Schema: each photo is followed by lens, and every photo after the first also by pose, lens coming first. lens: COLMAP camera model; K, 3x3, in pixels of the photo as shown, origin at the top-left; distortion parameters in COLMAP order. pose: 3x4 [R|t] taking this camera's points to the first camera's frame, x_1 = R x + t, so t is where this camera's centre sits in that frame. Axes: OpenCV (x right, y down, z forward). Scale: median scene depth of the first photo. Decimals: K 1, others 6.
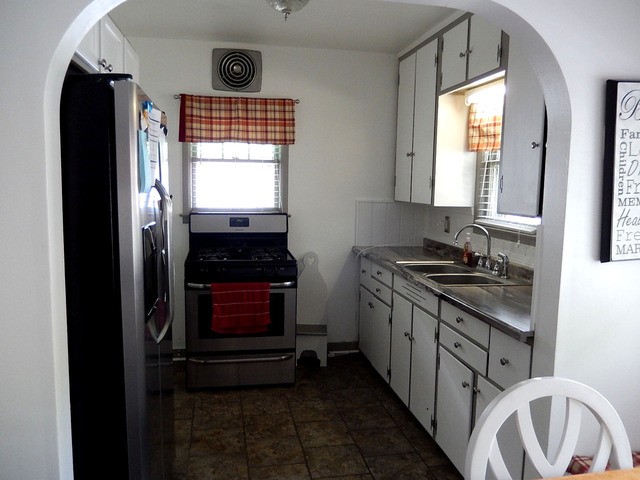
lens RADIAL K [[521.6, 0, 320.0], [0, 521.6, 240.0], [0, 0, 1]] dist [-0.048993, 0.000538]
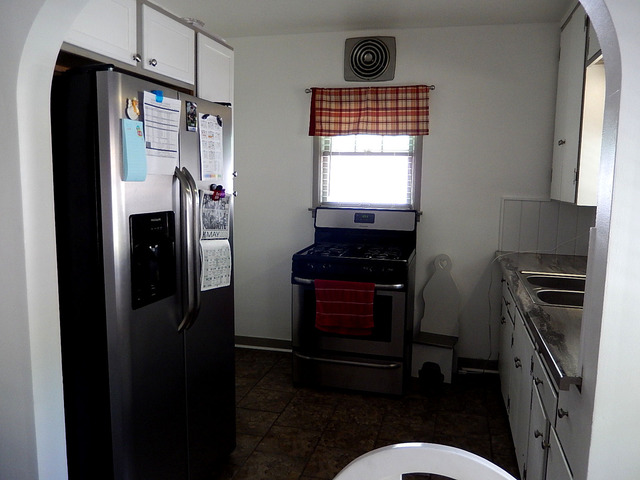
lens RADIAL K [[521.6, 0, 320.0], [0, 521.6, 240.0], [0, 0, 1]] dist [-0.048993, 0.000538]
pose [[0.900688, 0.050591, -0.431511, 0.187450], [-0.049415, 0.998681, 0.013944, -0.003608], [0.431647, 0.008764, 0.902000, 0.104124]]
